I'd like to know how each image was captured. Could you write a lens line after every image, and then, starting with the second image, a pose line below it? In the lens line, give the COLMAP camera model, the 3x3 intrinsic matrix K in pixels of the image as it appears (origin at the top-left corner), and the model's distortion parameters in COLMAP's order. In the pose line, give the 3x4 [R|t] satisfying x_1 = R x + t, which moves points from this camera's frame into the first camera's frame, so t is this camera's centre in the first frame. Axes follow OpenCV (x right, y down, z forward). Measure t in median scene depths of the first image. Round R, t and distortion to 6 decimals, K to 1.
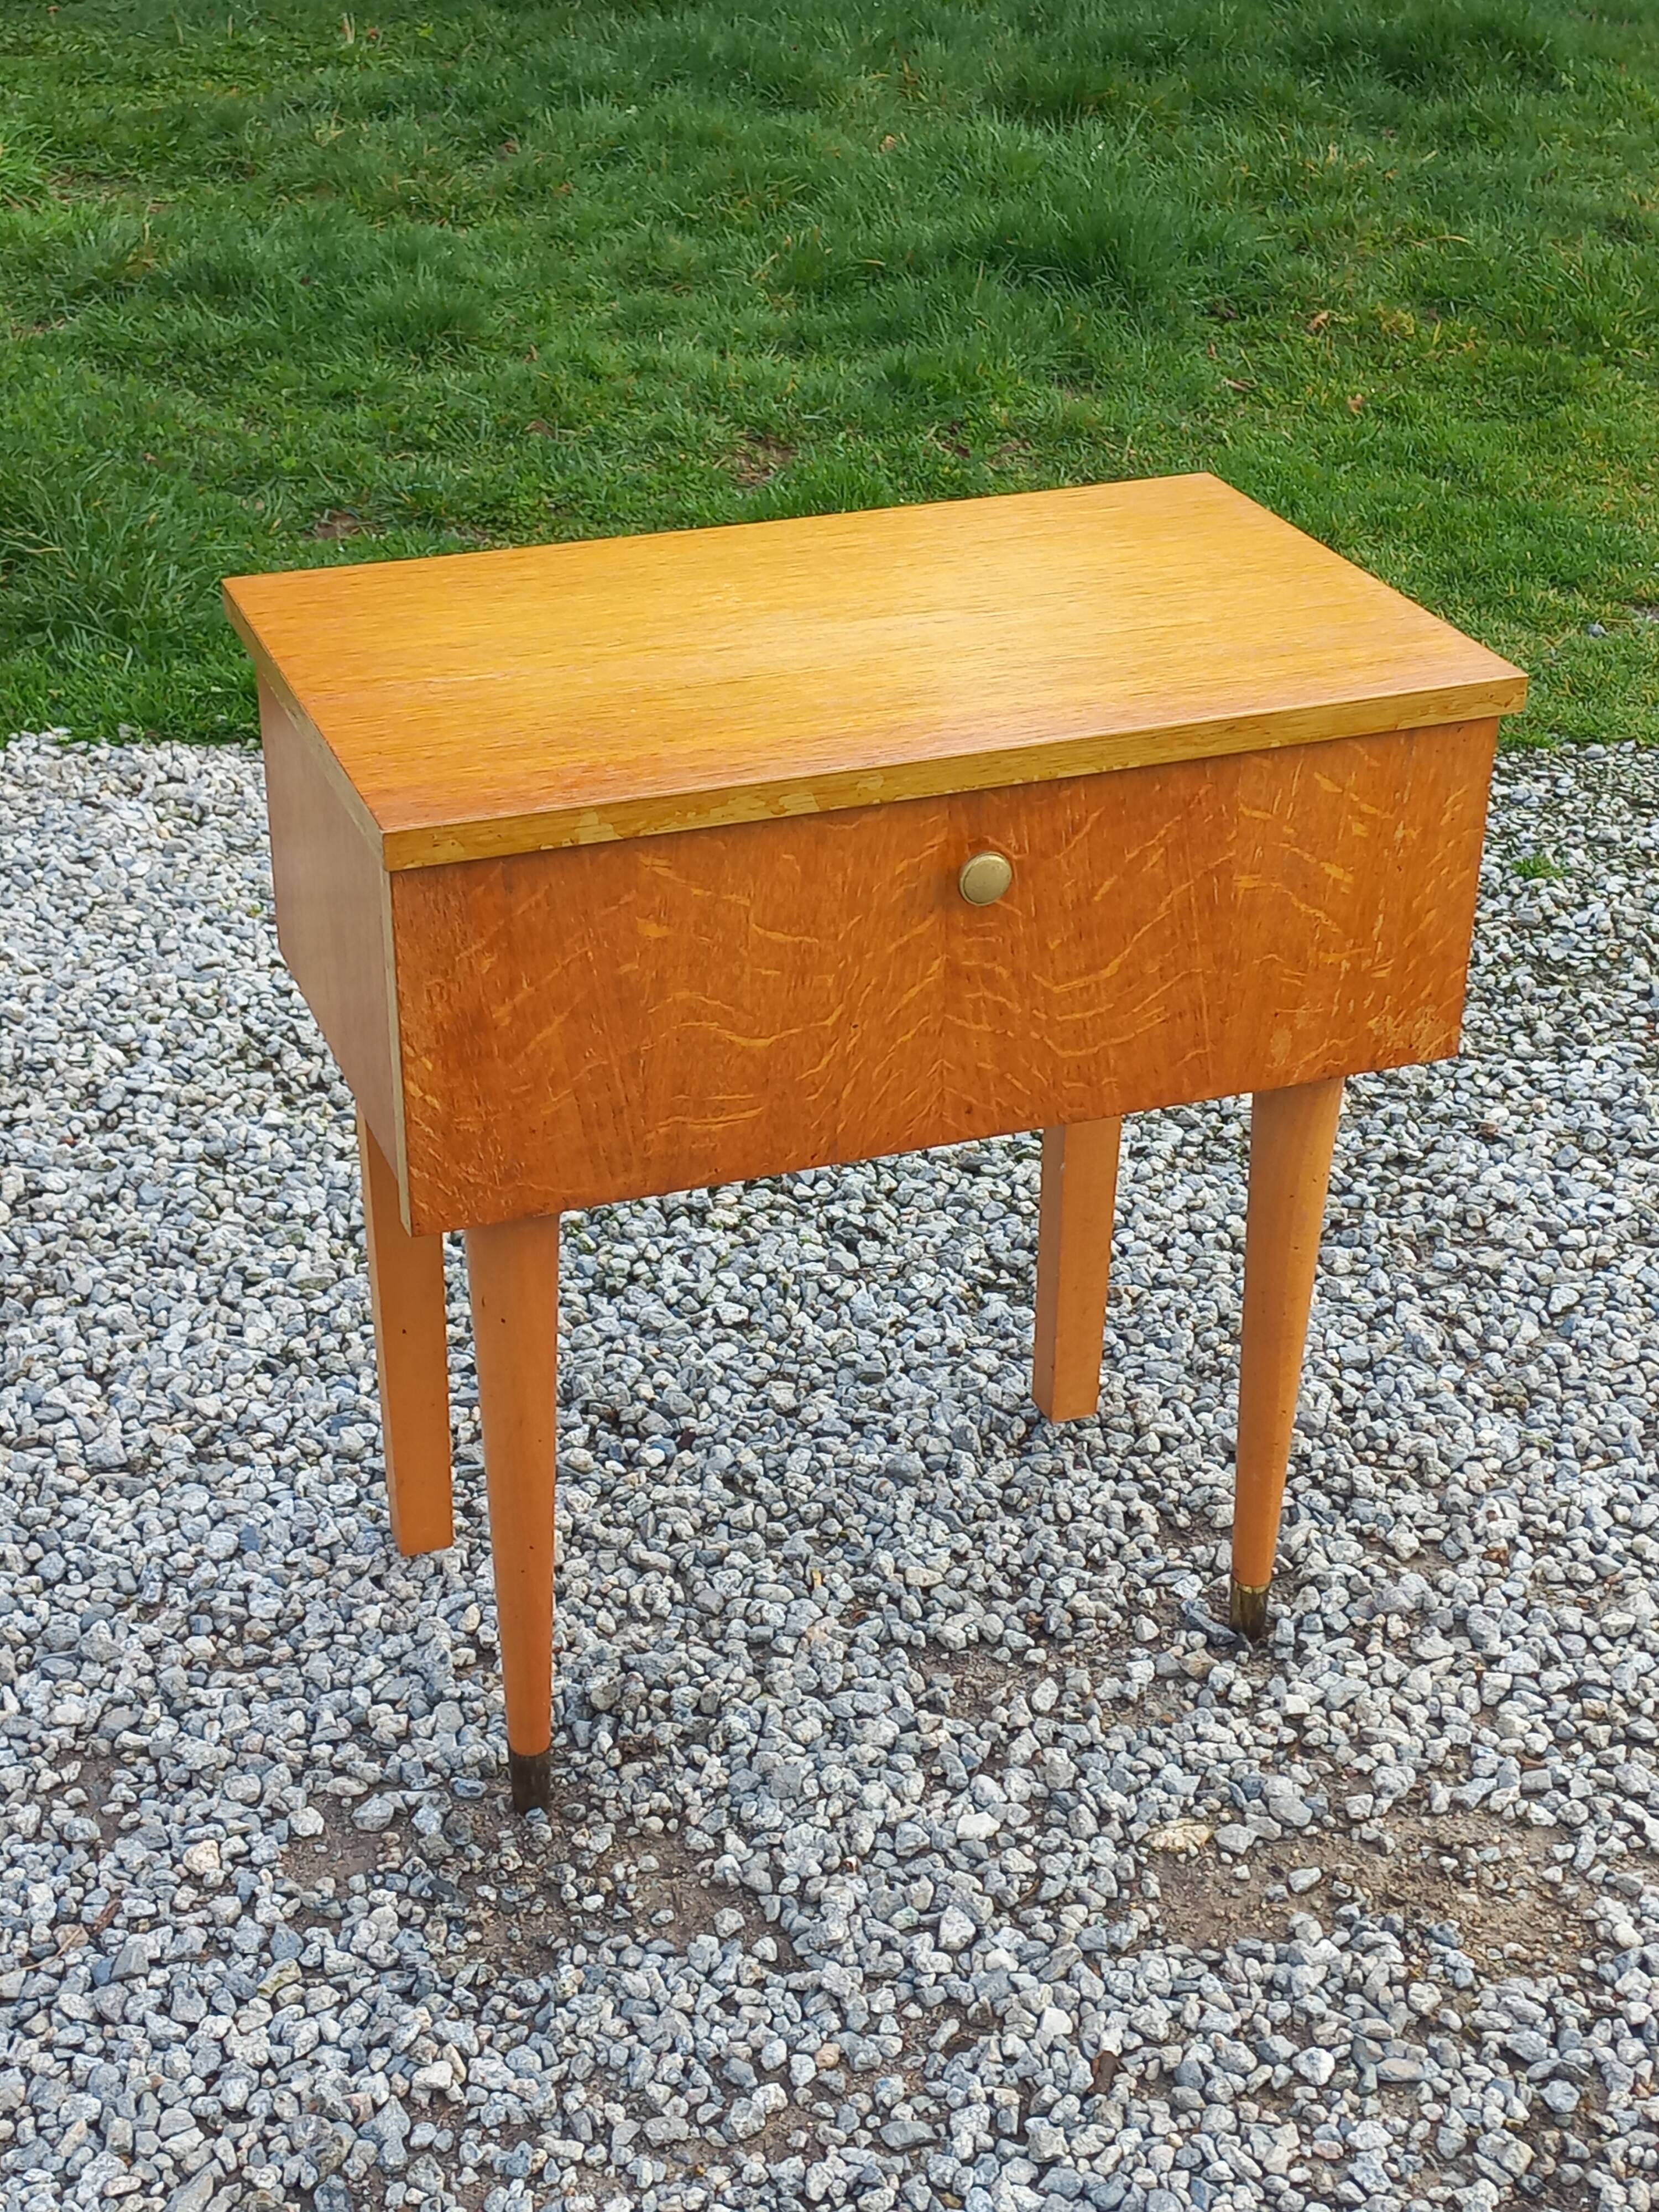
lens RADIAL K [[3162.6, 0, 840.2], [0, 3162.6, 1100.9], [0, 0, 1]] dist [0.077802, 0.000000]
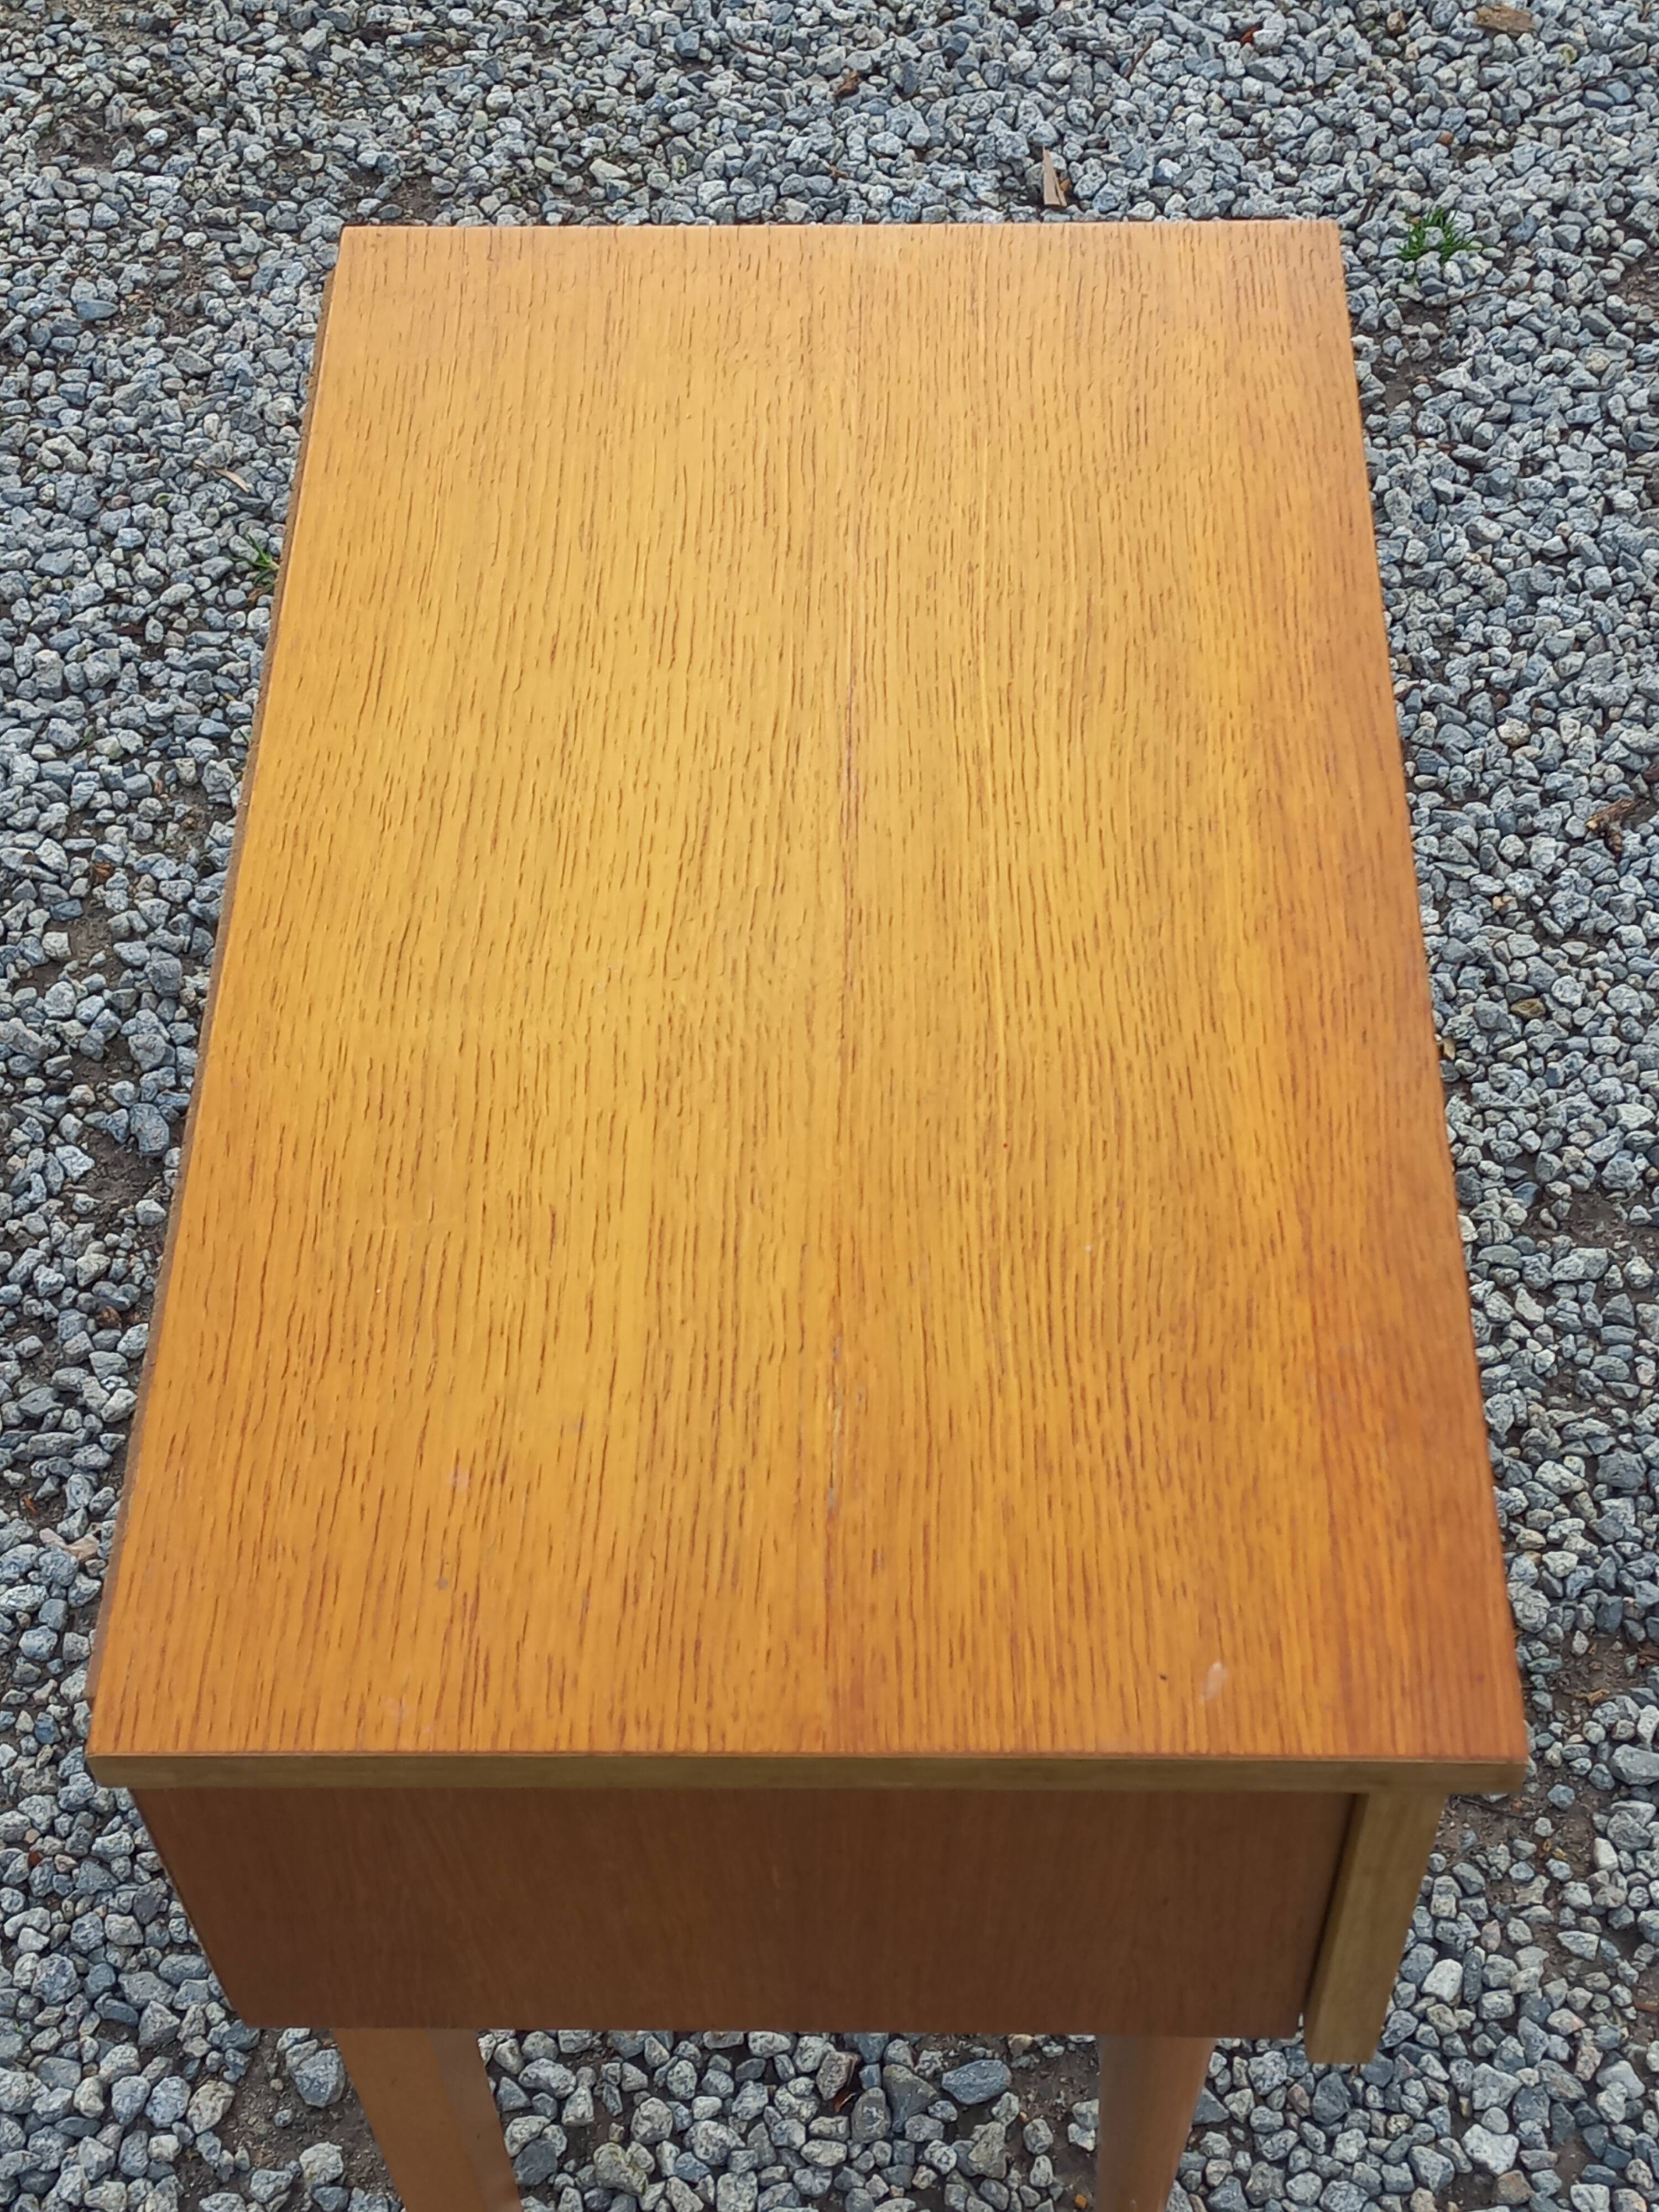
lens RADIAL K [[3162.6, 0, 838.0], [0, 3162.6, 1102.7], [0, 0, 1]] dist [0.077802, 0.000000]
pose [[0.084653, -0.809835, 0.580518, -0.392930], [0.458549, 0.548911, 0.698877, -0.393744], [-0.884628, 0.207034, 0.417817, 0.503996]]
